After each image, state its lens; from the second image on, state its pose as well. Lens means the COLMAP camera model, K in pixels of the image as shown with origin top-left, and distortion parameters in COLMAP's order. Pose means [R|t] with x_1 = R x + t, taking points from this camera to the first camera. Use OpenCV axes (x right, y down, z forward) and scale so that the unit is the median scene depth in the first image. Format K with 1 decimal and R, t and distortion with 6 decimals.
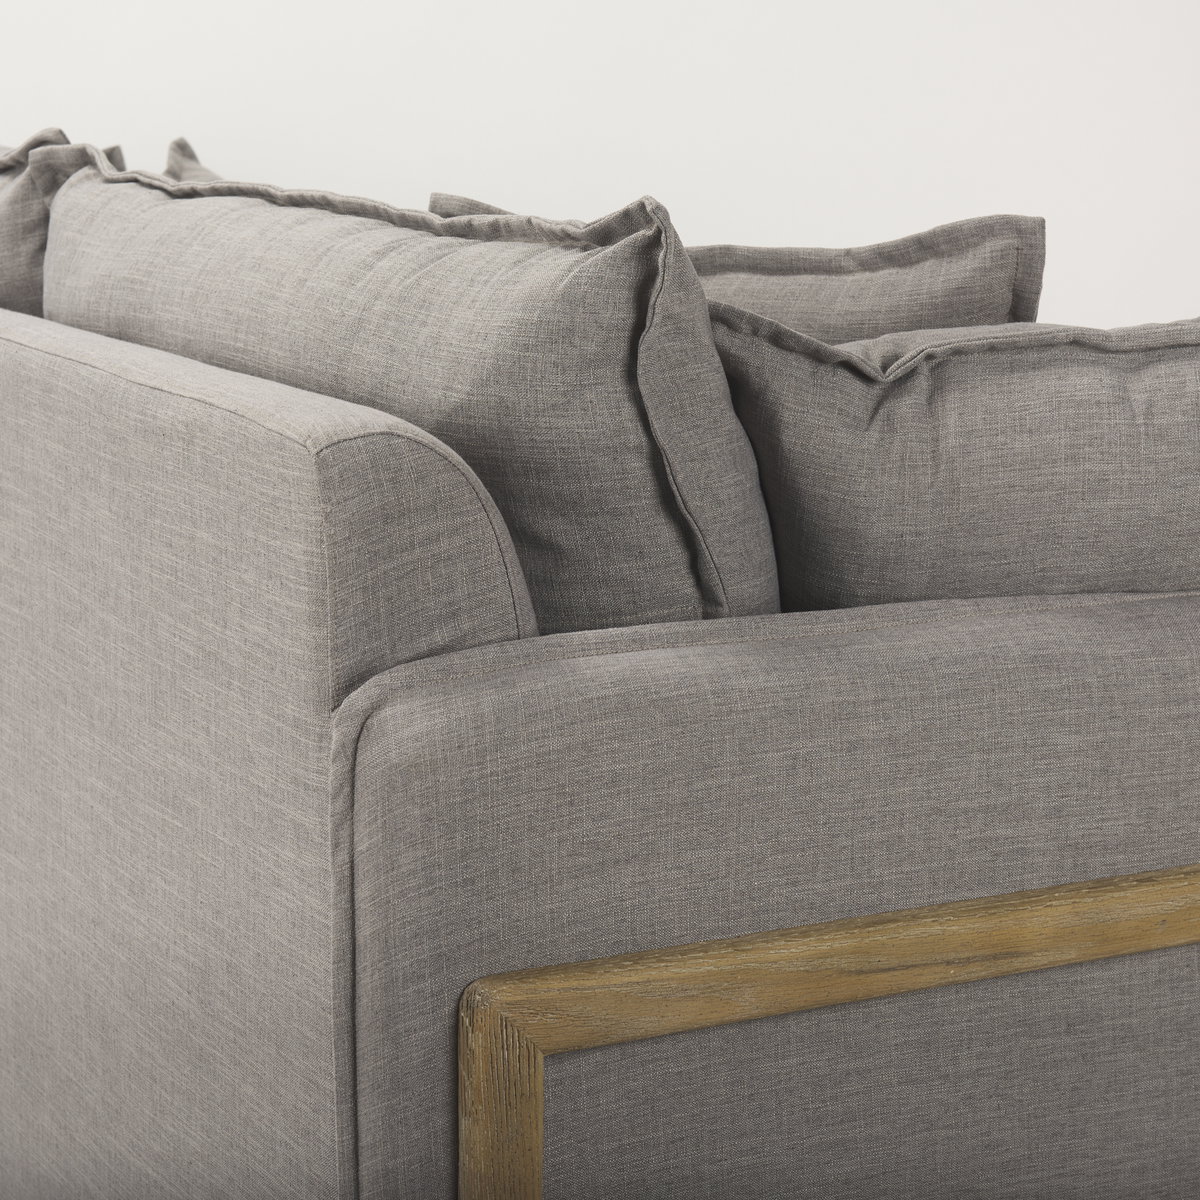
lens RADIAL K [[3156.4, 0, 600.6], [0, 3156.4, 600.5], [0, 0, 1]] dist [-0.124110, 0.000000]
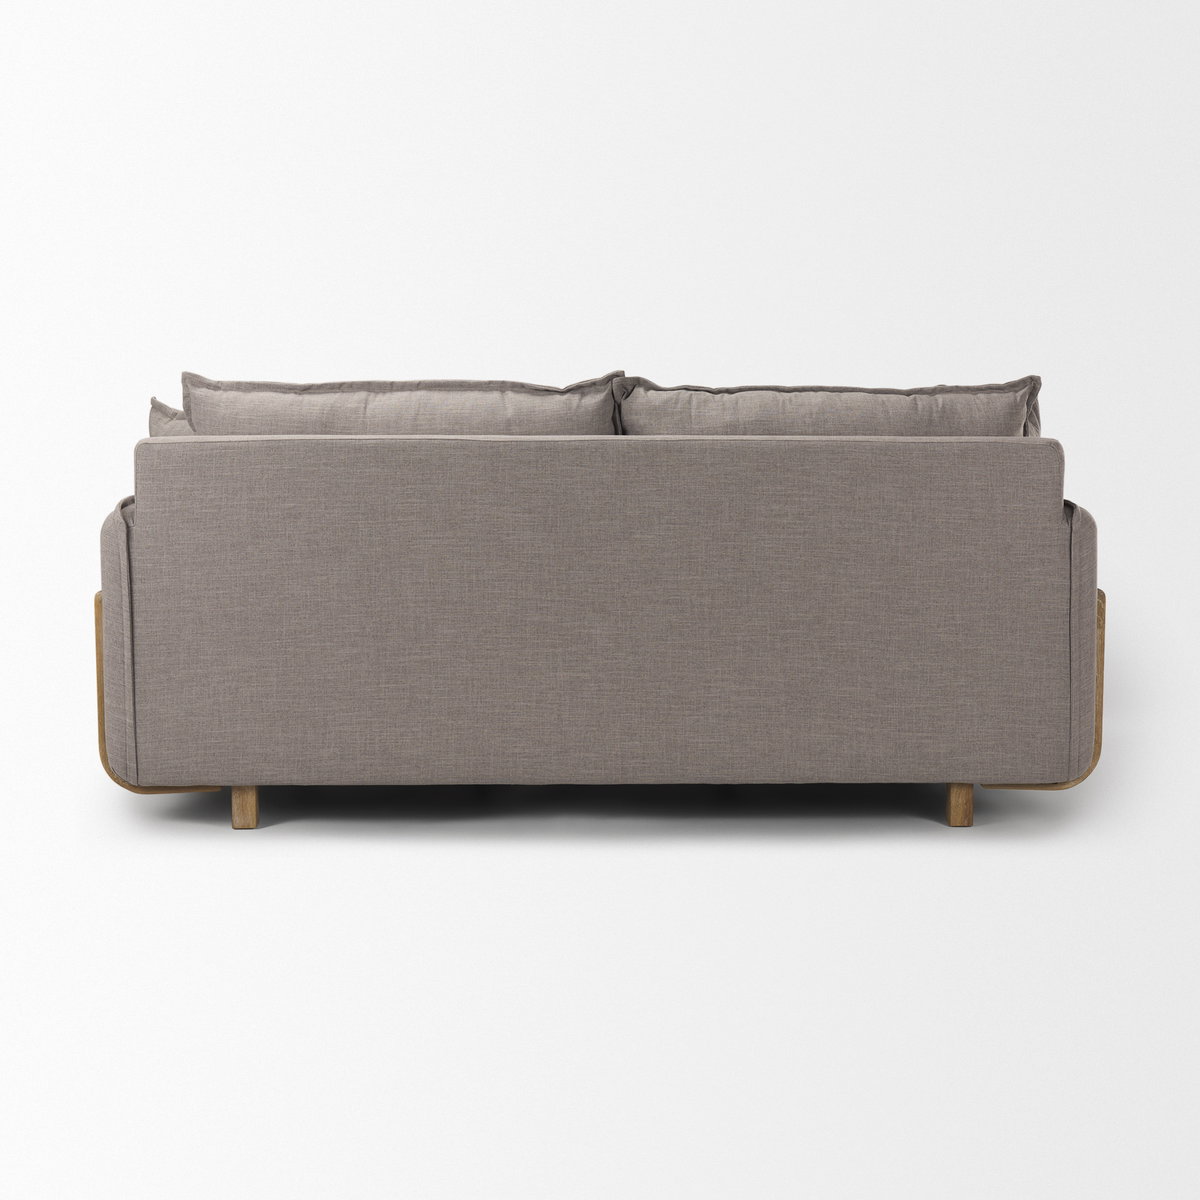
lens RADIAL K [[2155.4, 0, 601.5], [0, 2155.4, 598.3], [0, 0, 1]] dist [0.026603, 0.000000]
pose [[0.507387, -0.115559, 0.853935, -2.158369], [0.166584, 0.985428, 0.034373, -0.042811], [-0.845463, 0.124811, 0.519243, 0.184720]]
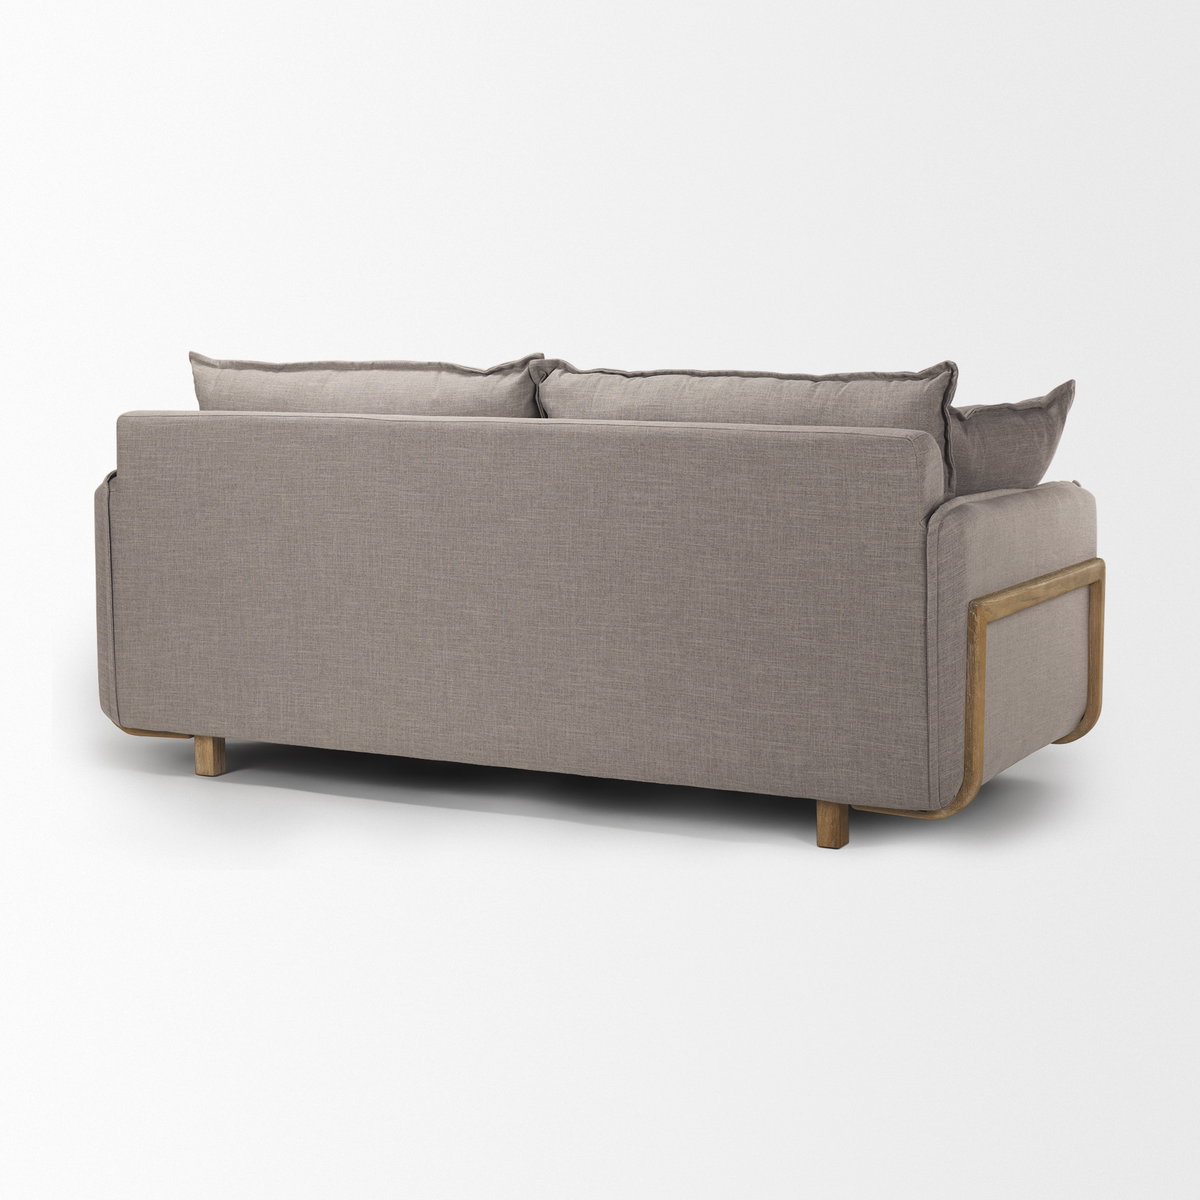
lens RADIAL K [[2155.4, 0, 597.9], [0, 2155.4, 600.2], [0, 0, 1]] dist [0.026603, 0.000000]
pose [[0.845532, -0.077043, 0.528338, -1.359484], [0.107637, 0.993814, -0.027339, 0.124153], [-0.522963, 0.079984, 0.848594, -0.592822]]
